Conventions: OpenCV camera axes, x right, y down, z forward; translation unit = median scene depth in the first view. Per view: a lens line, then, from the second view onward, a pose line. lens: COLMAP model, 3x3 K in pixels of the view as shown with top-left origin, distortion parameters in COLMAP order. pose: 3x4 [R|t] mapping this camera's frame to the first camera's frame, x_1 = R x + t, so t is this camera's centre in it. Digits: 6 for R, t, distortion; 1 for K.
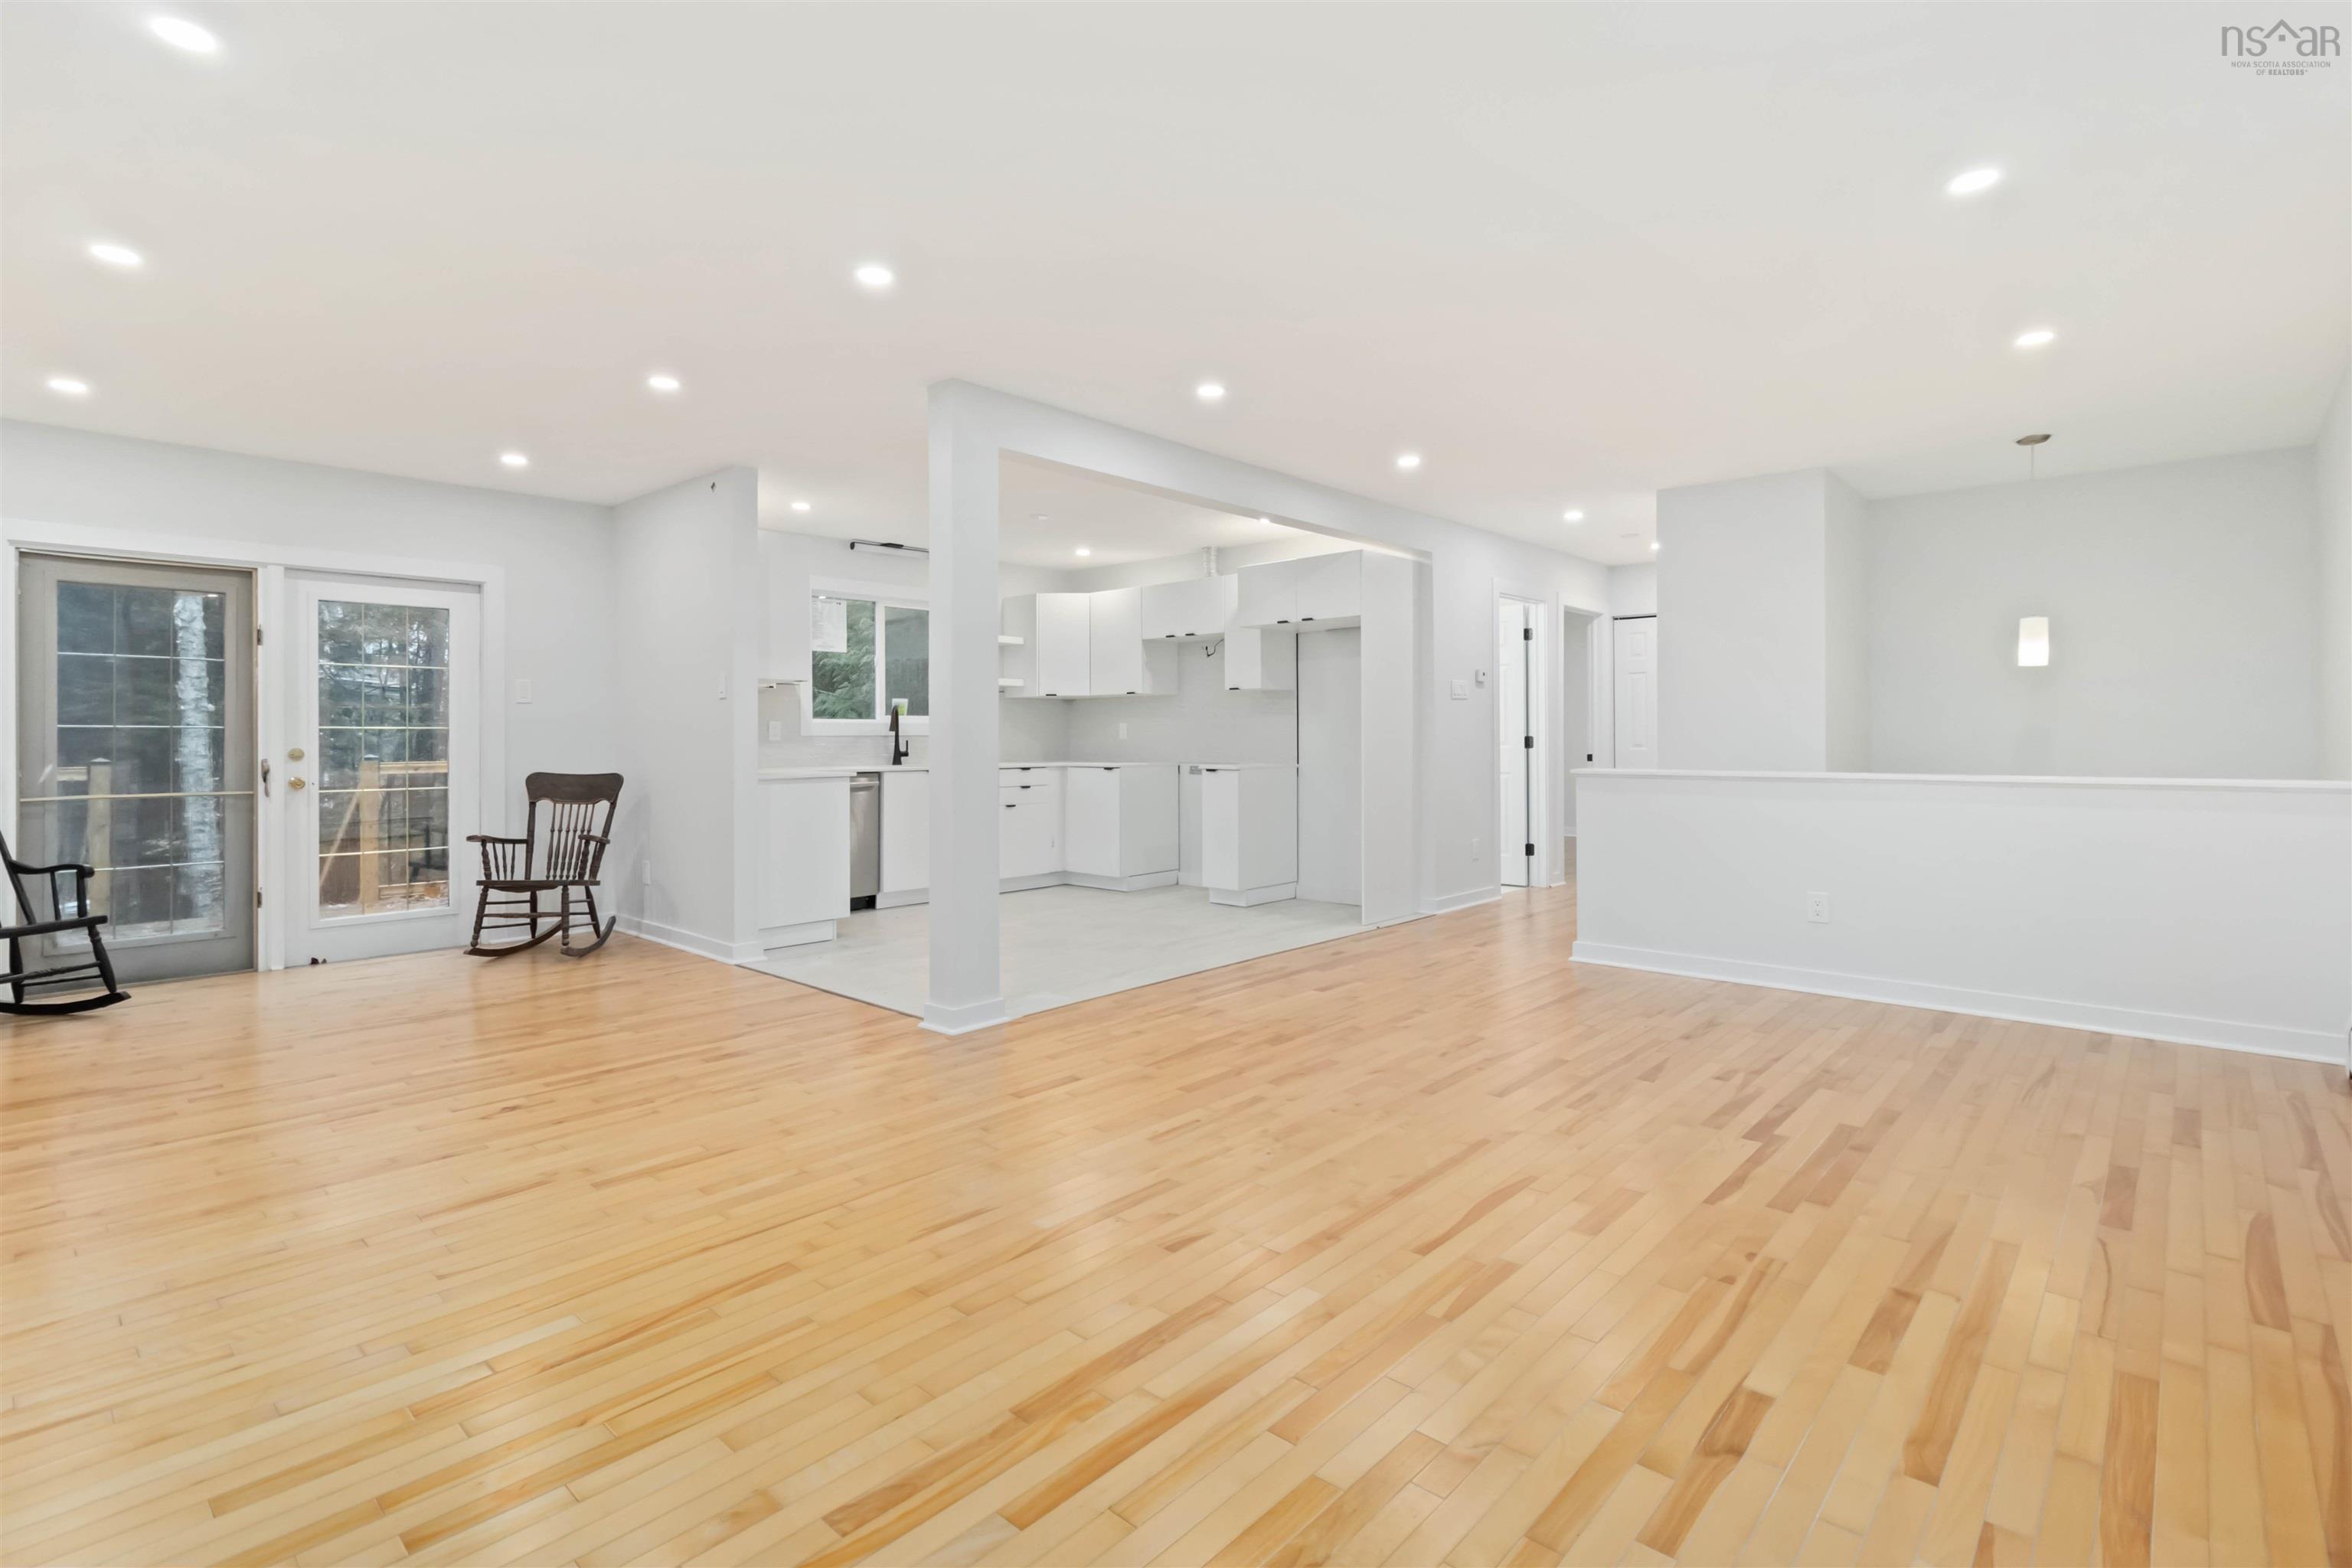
lens RADIAL K [[1111.7, 0, 1173.7], [0, 1111.7, 735.4], [0, 0, 1]] dist [-0.001072, 0.000636]
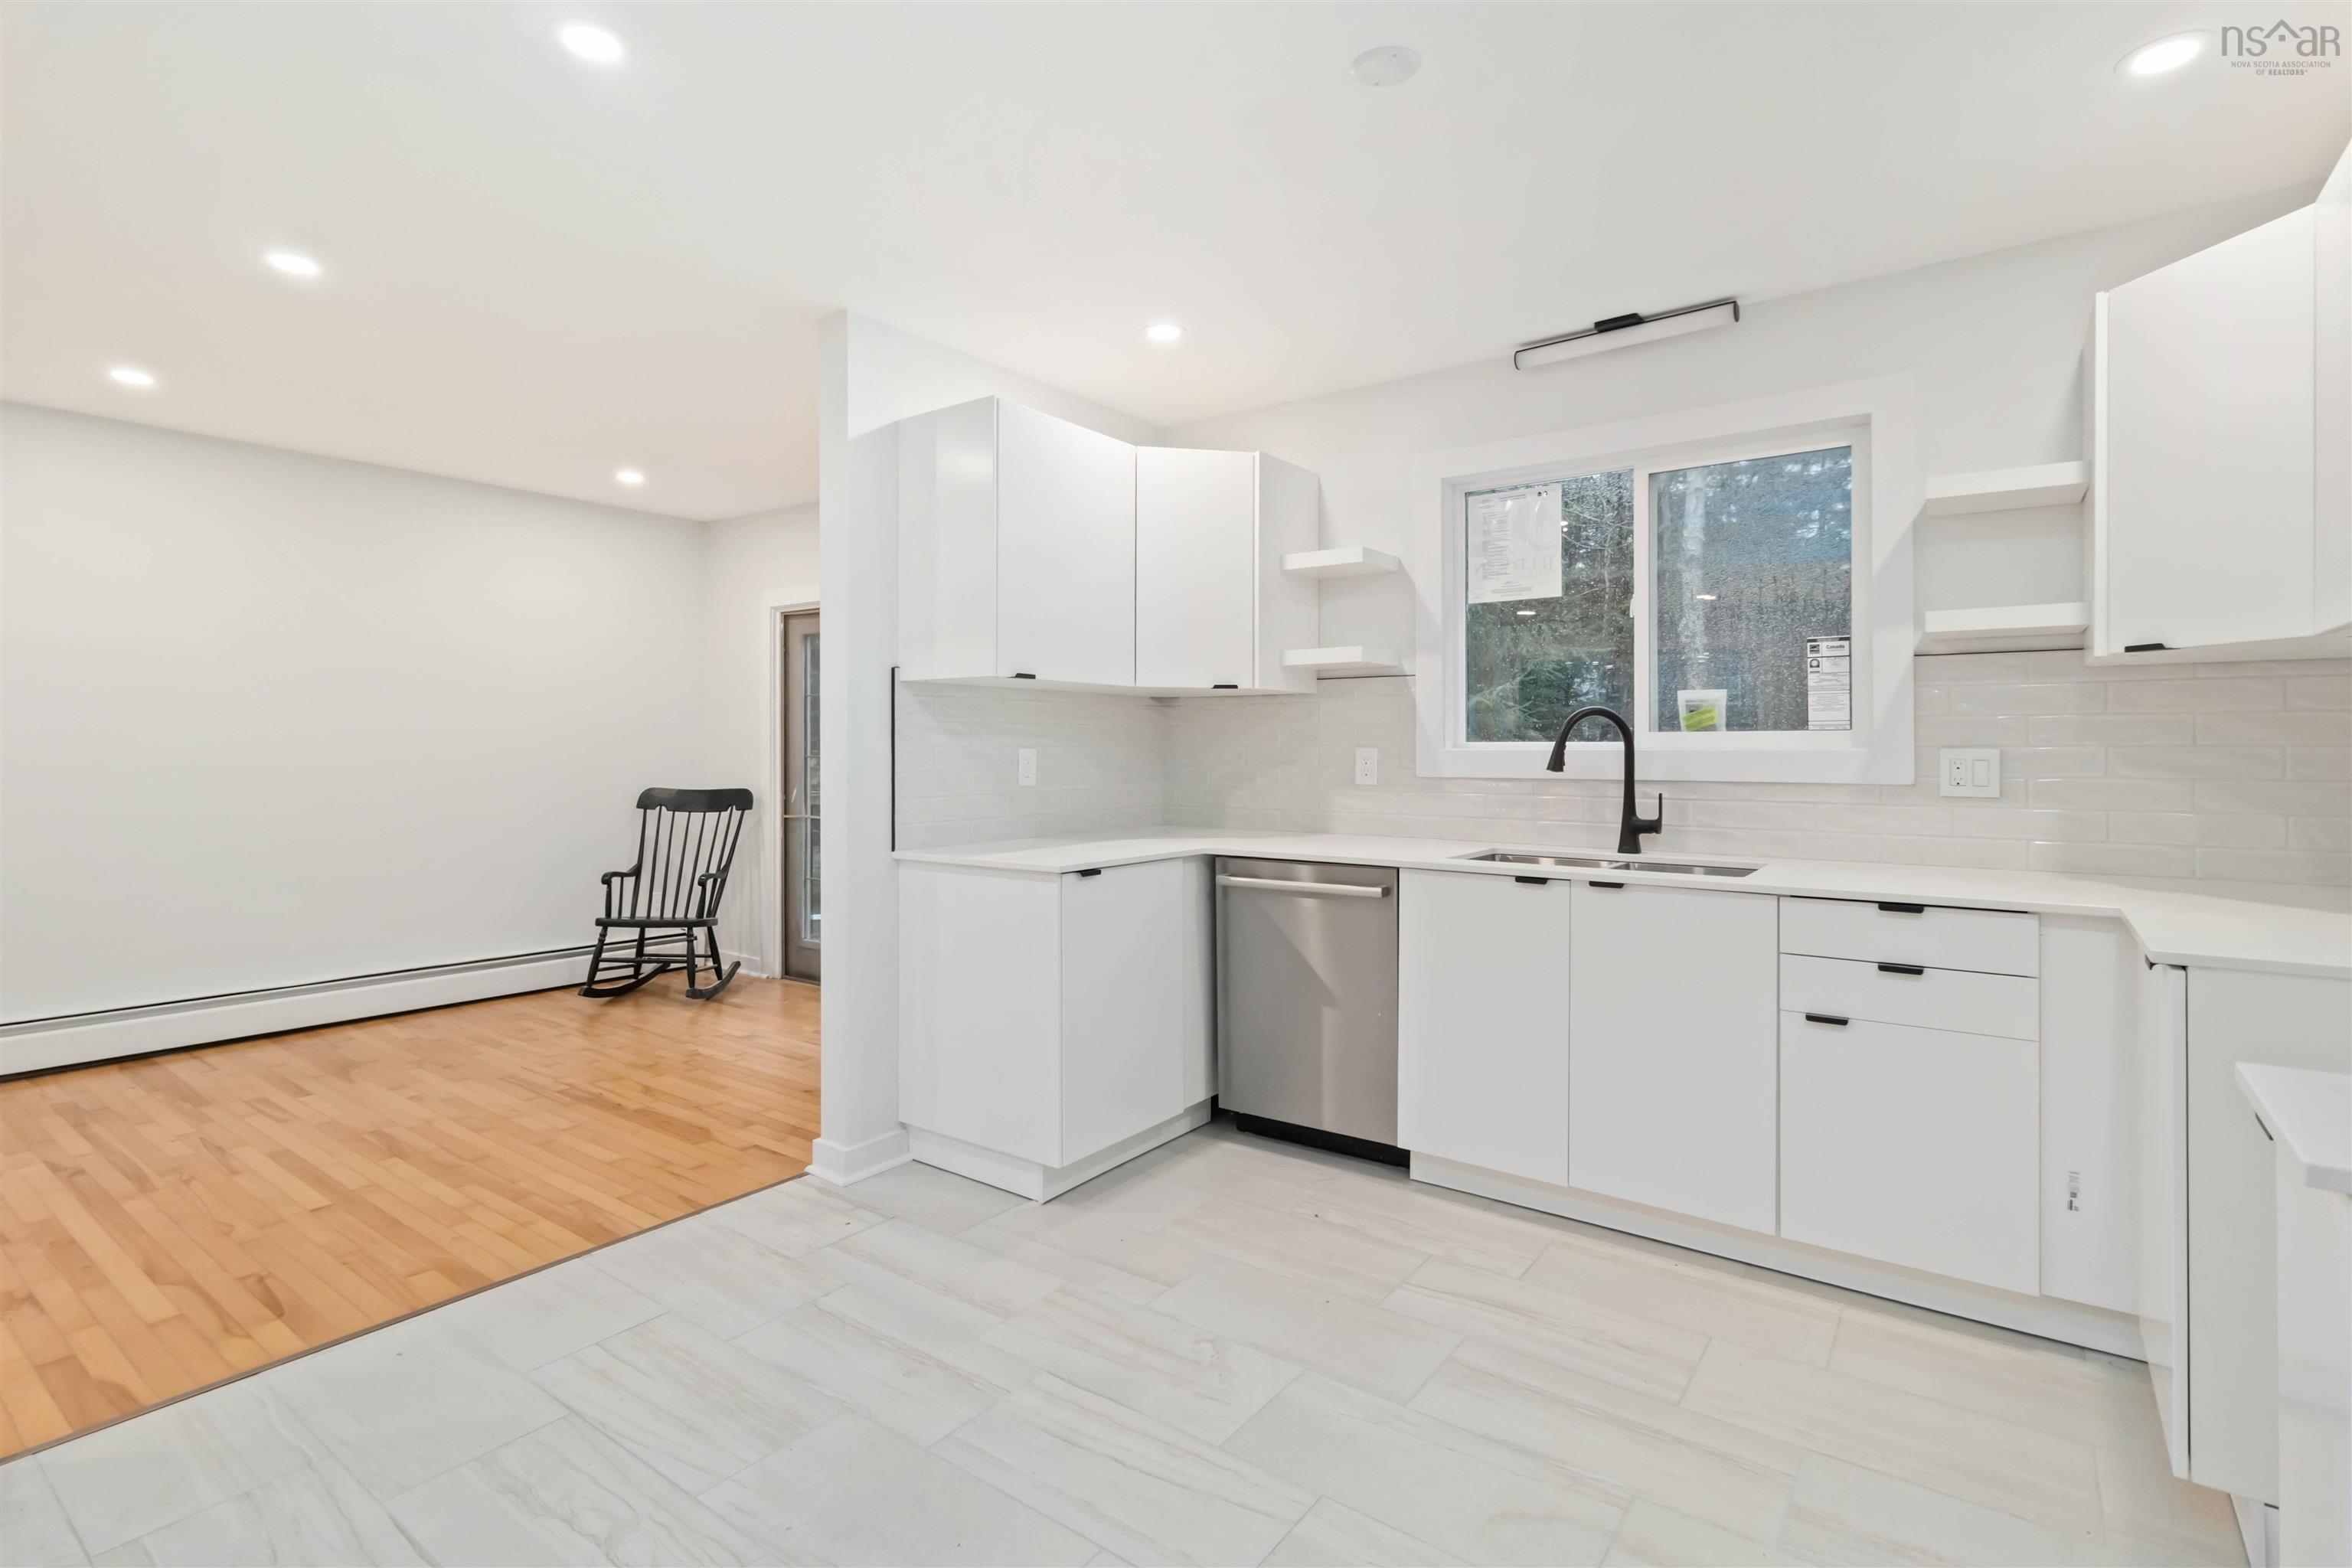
lens RADIAL K [[1118.8, 0, 1169.4], [0, 1118.8, 741.2], [0, 0, 1]] dist [0.000760, 0.000333]
pose [[0.104320, -0.000620, -0.994544, 0.190767], [0.001090, 0.999999, -0.000509, -0.018948], [0.994543, -0.001031, 0.104321, 1.024905]]
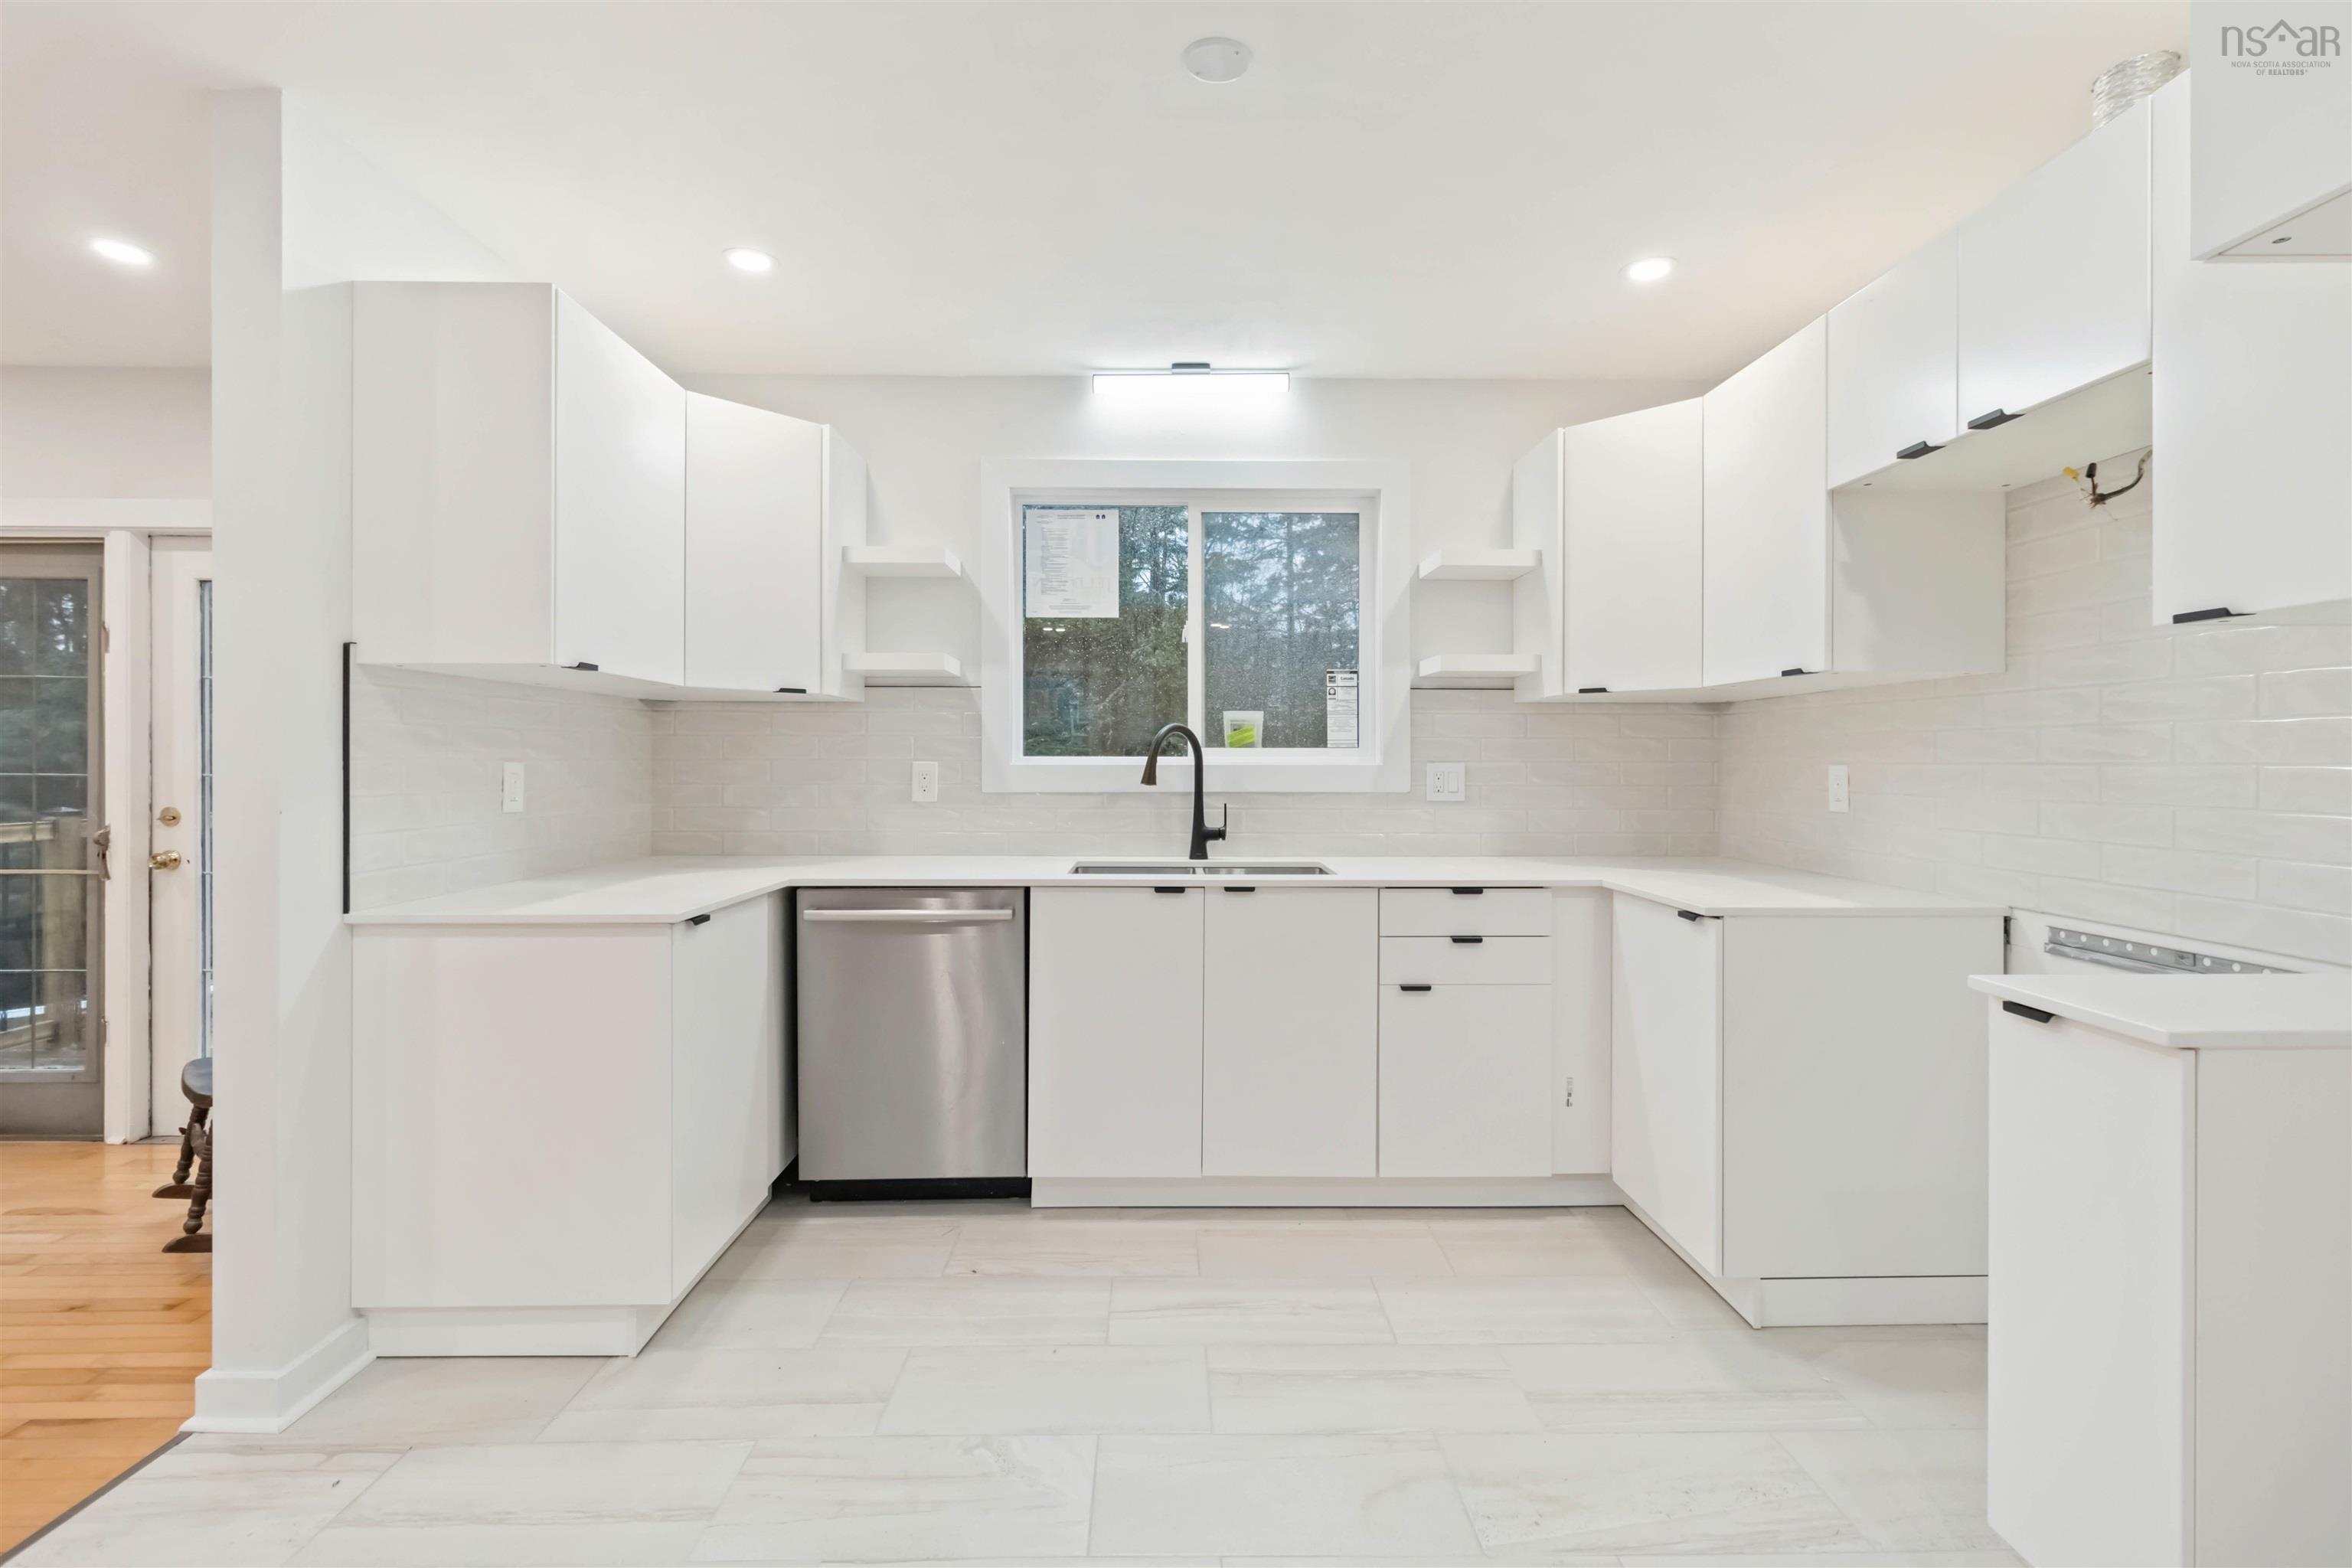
lens RADIAL K [[1102.6, 0, 1177.7], [0, 1102.6, 756.7], [0, 0, 1]] dist [0.001756, 0.000283]
pose [[0.688343, 0.003087, -0.725378, 0.089117], [-0.003768, 0.999993, 0.000681, -0.019045], [0.725375, 0.002264, 0.688350, 0.894996]]
